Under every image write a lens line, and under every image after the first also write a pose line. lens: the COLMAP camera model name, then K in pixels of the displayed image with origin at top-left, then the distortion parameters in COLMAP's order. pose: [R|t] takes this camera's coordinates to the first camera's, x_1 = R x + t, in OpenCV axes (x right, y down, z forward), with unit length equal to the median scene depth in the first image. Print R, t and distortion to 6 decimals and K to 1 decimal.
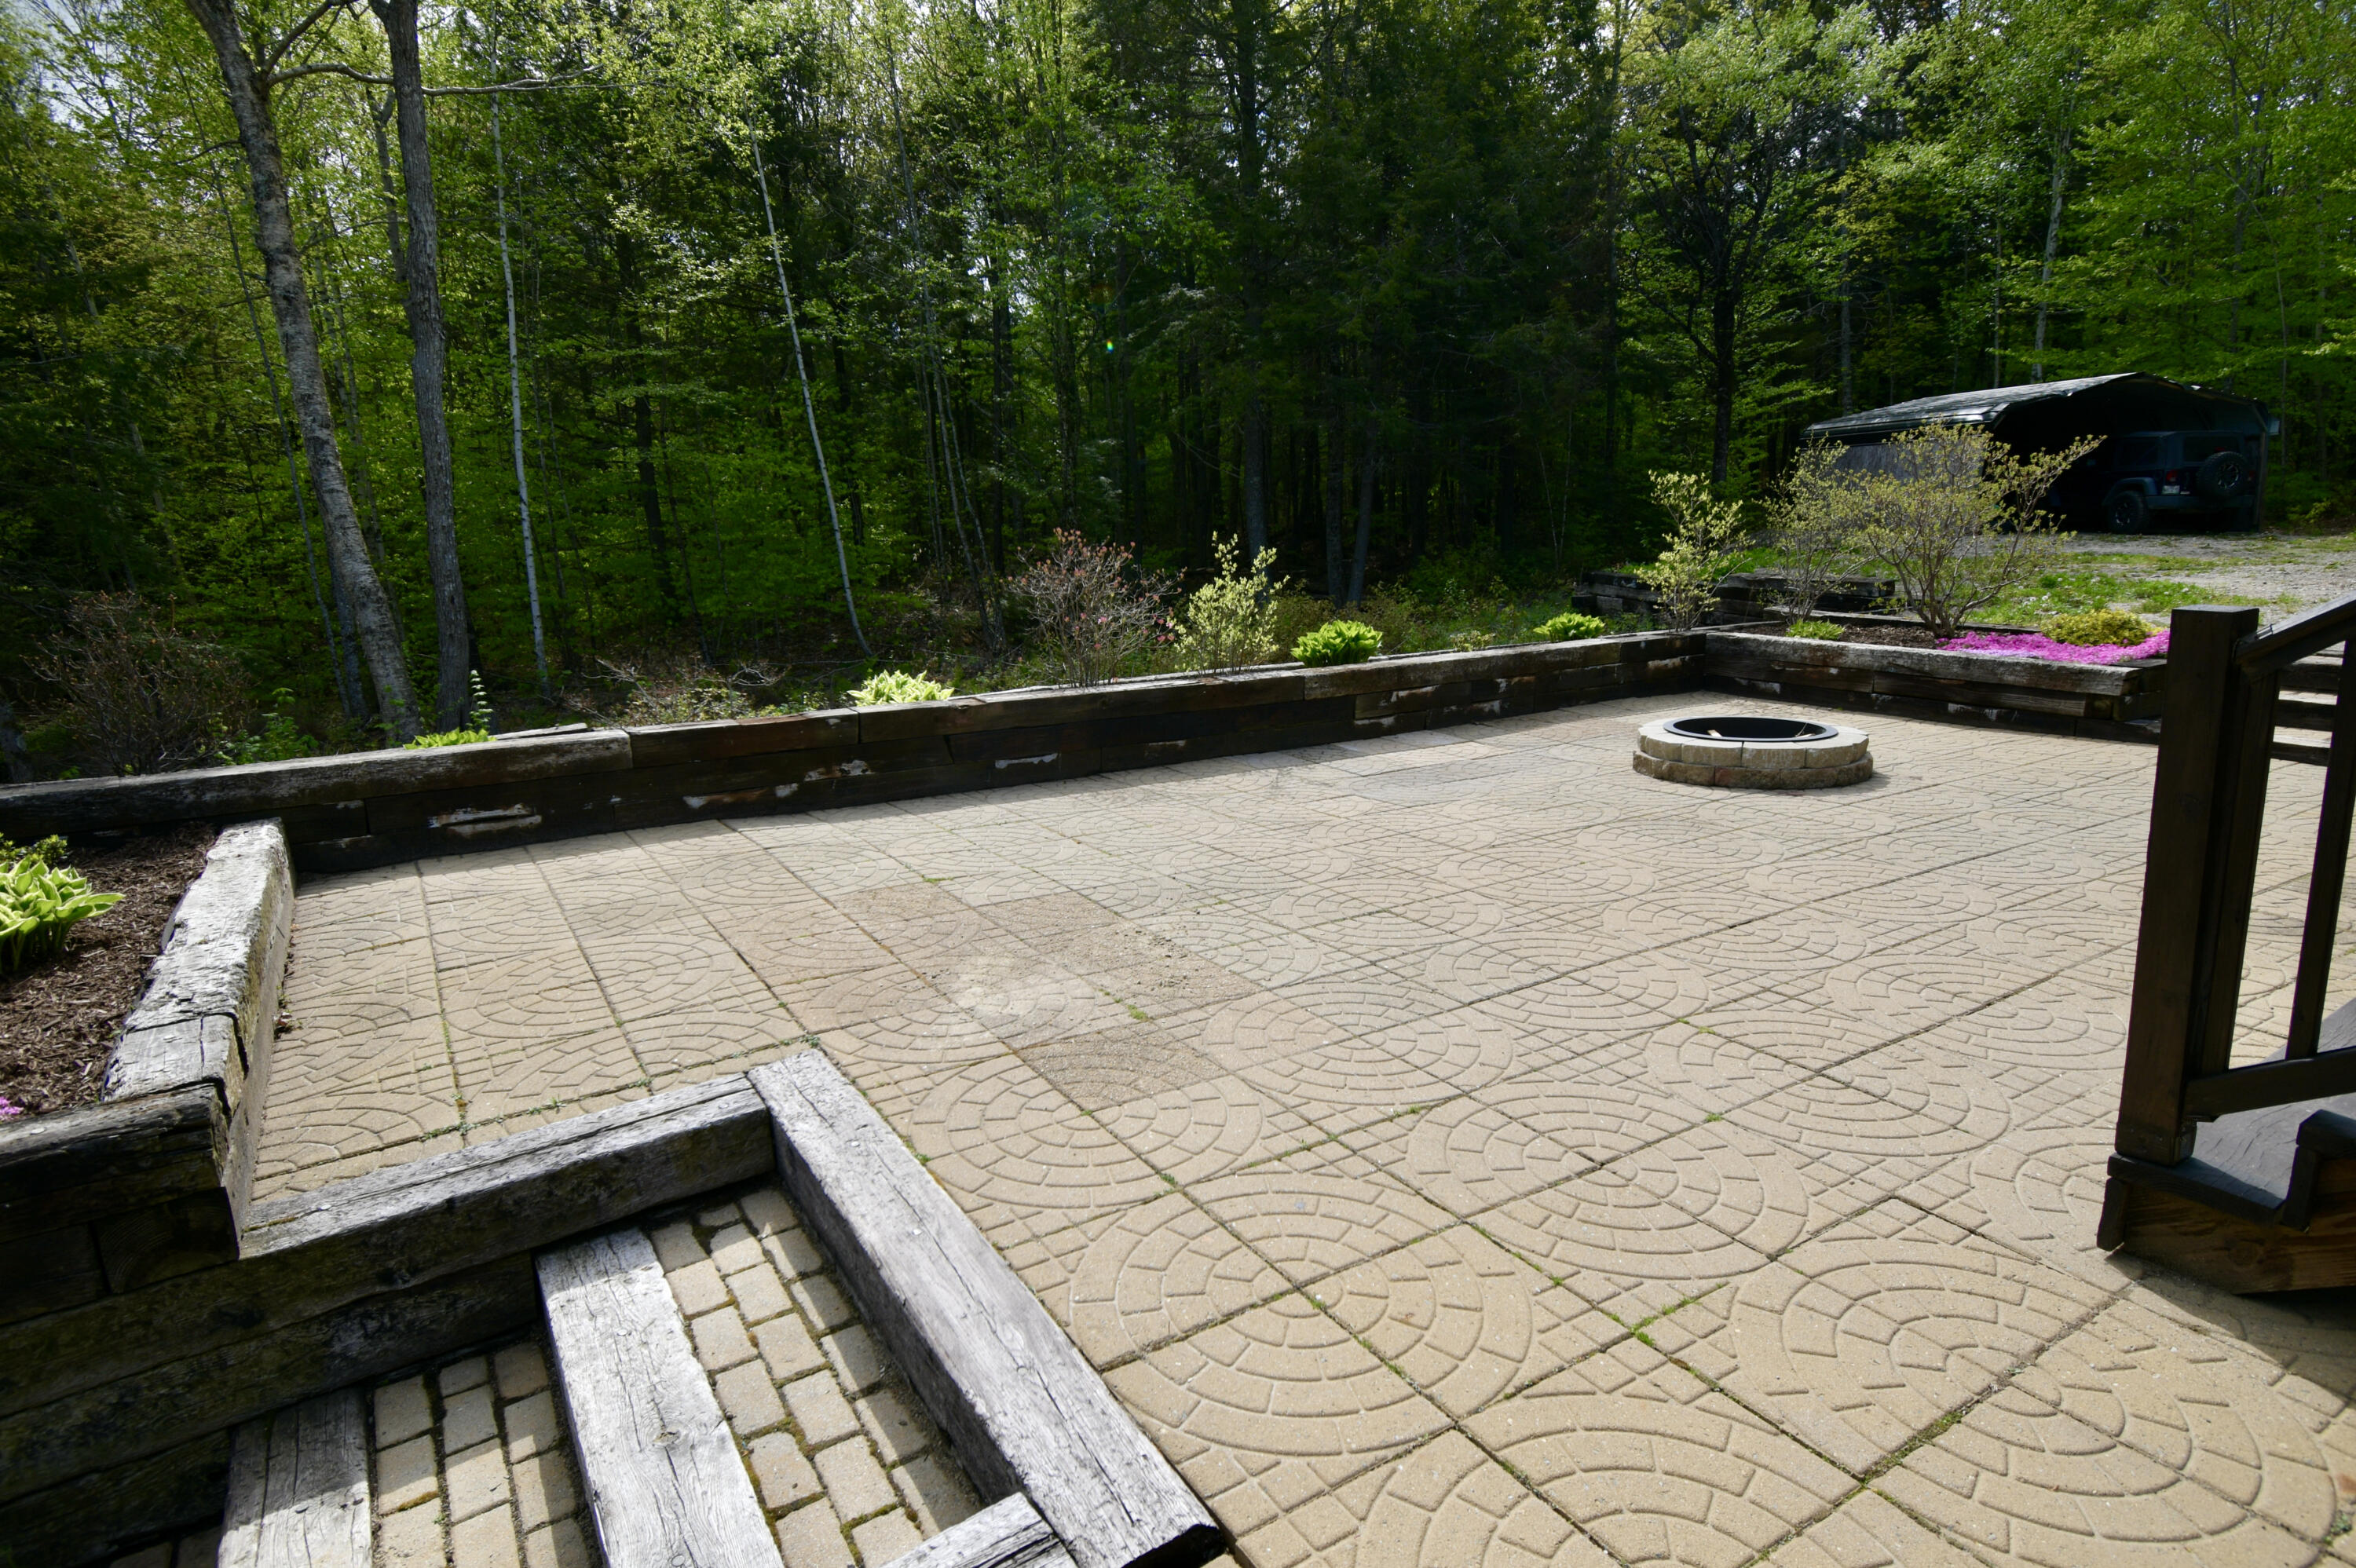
lens RADIAL K [[1358.6, 0, 1178.0], [0, 1358.6, 784.0], [0, 0, 1]] dist [-0.002033, 0.000372]
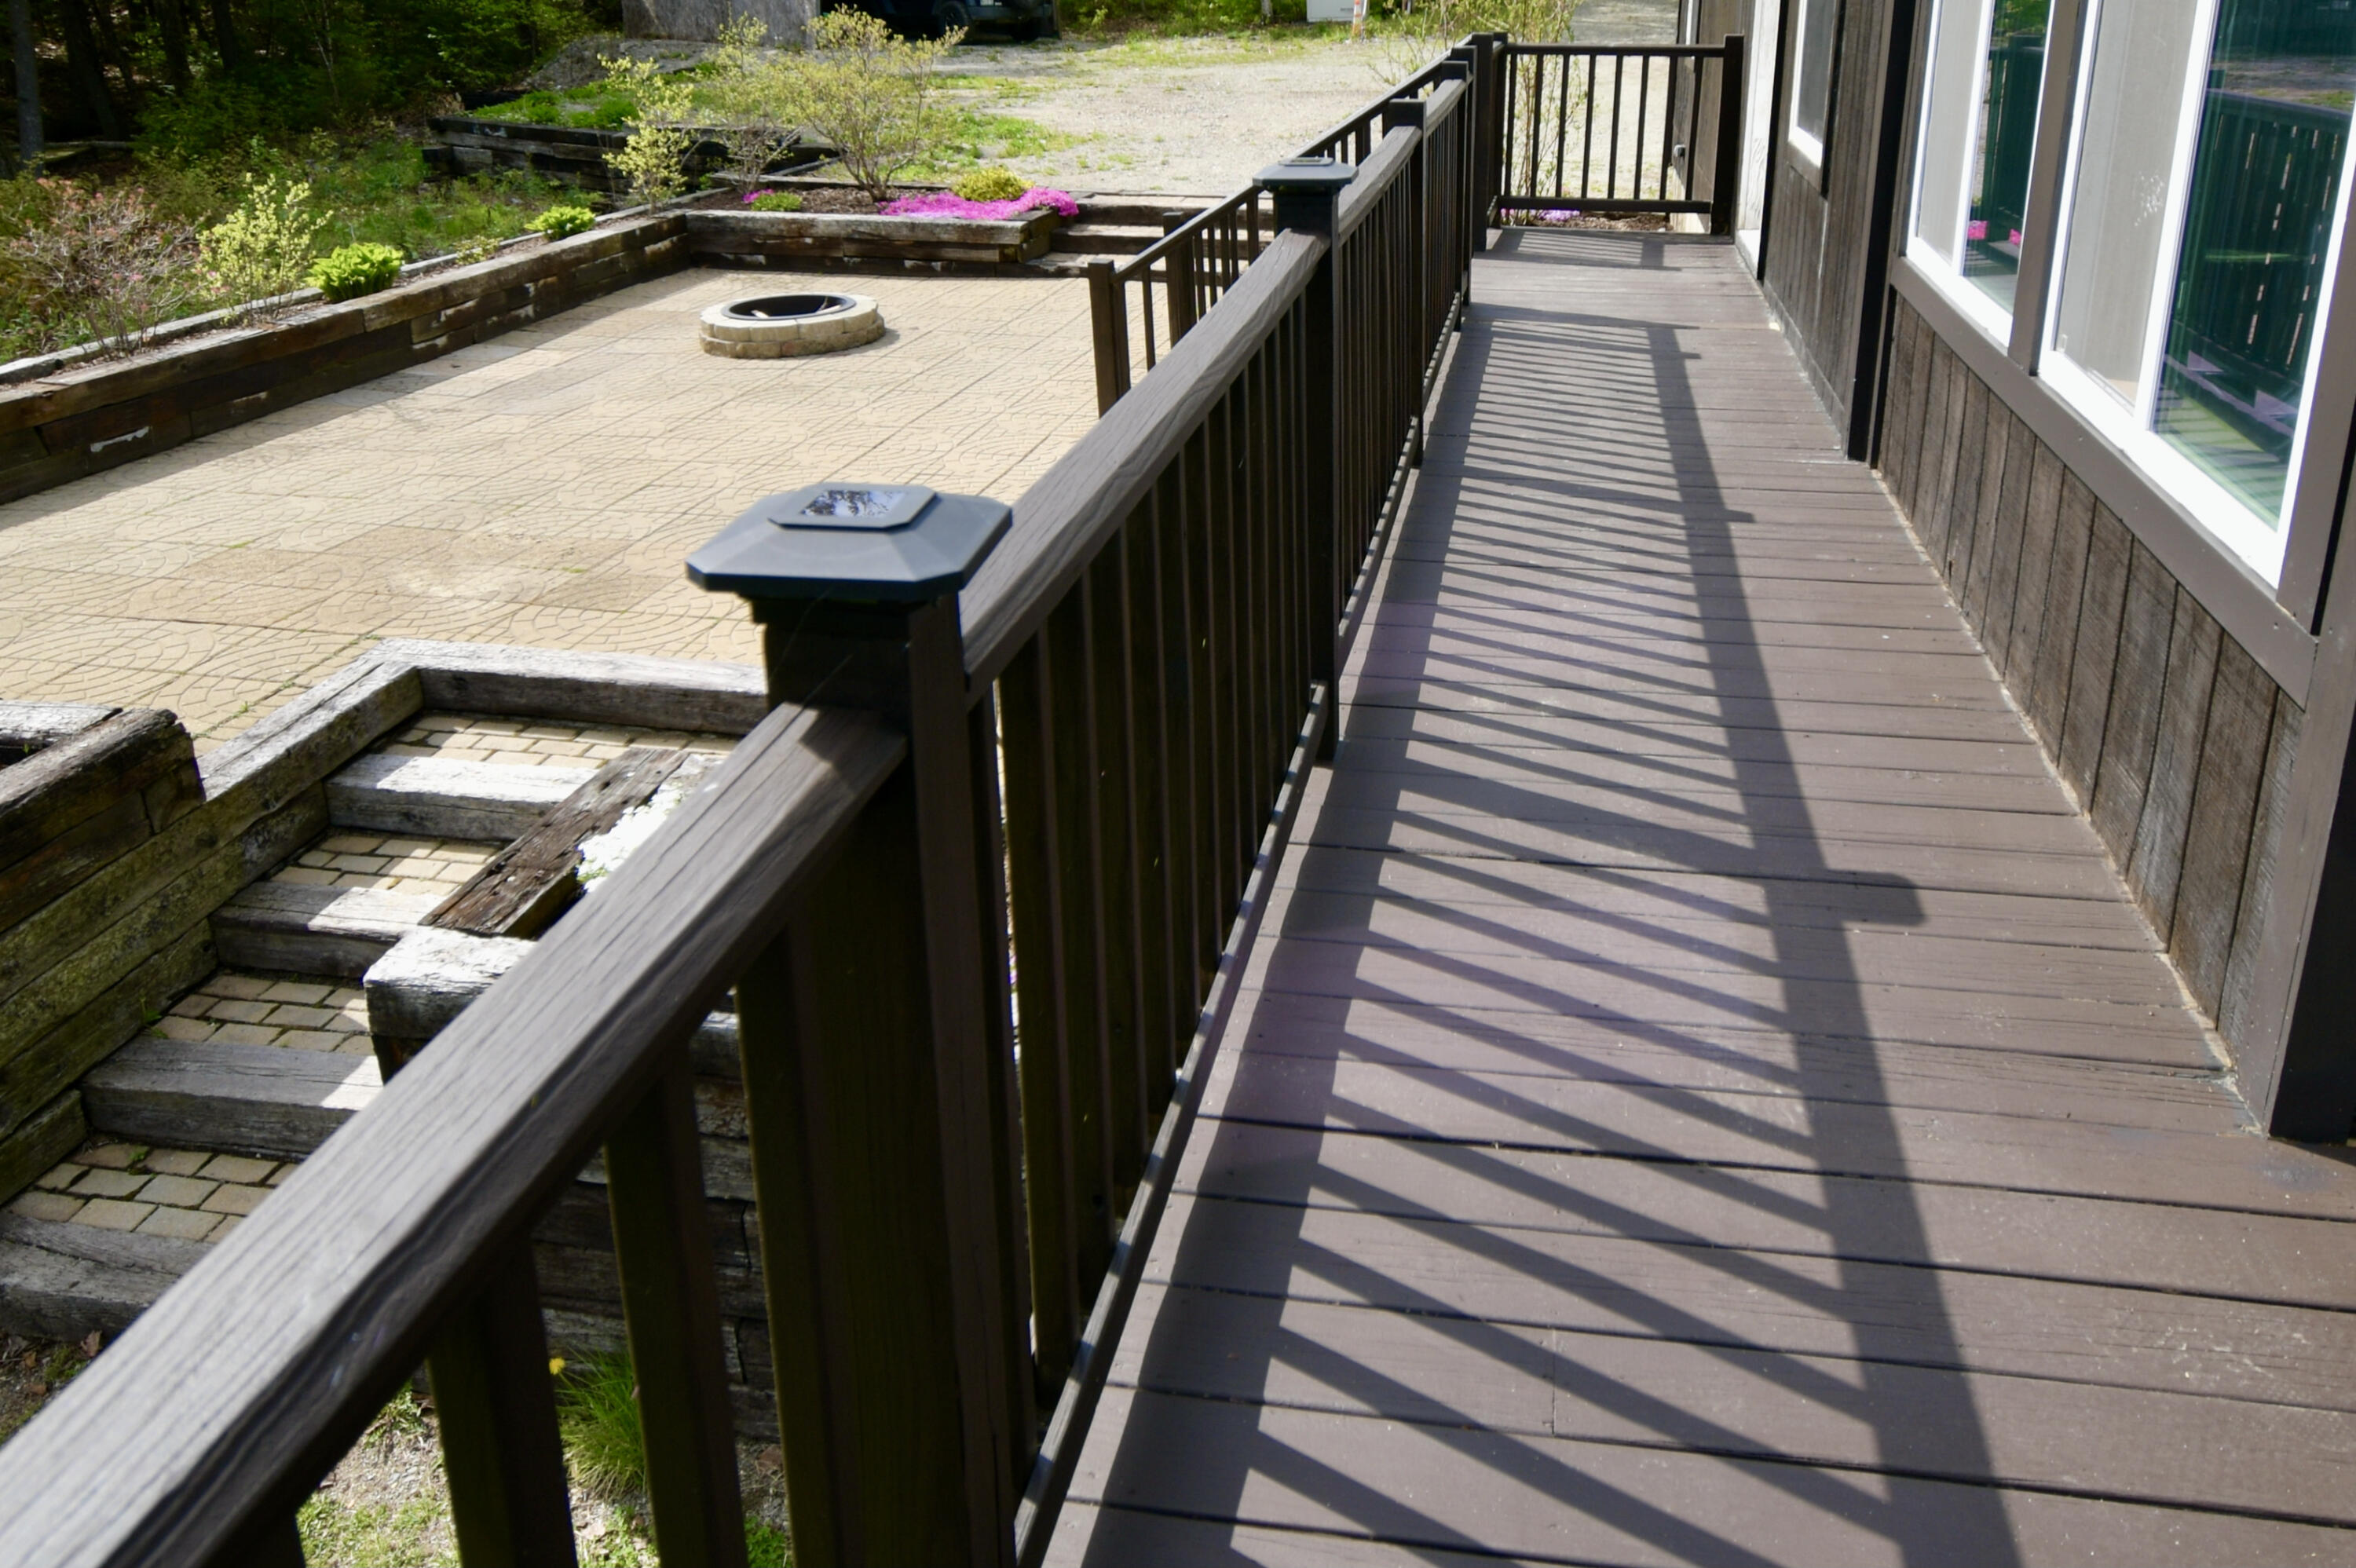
lens RADIAL K [[2108.6, 0, 1178.0], [0, 2108.6, 784.0], [0, 0, 1]] dist [0.009711, 0.002699]
pose [[0.743540, -0.277462, 0.608410, -0.556895], [0.149835, 0.955847, 0.252796, -0.052483], [-0.651688, -0.096803, 0.752284, -0.665180]]
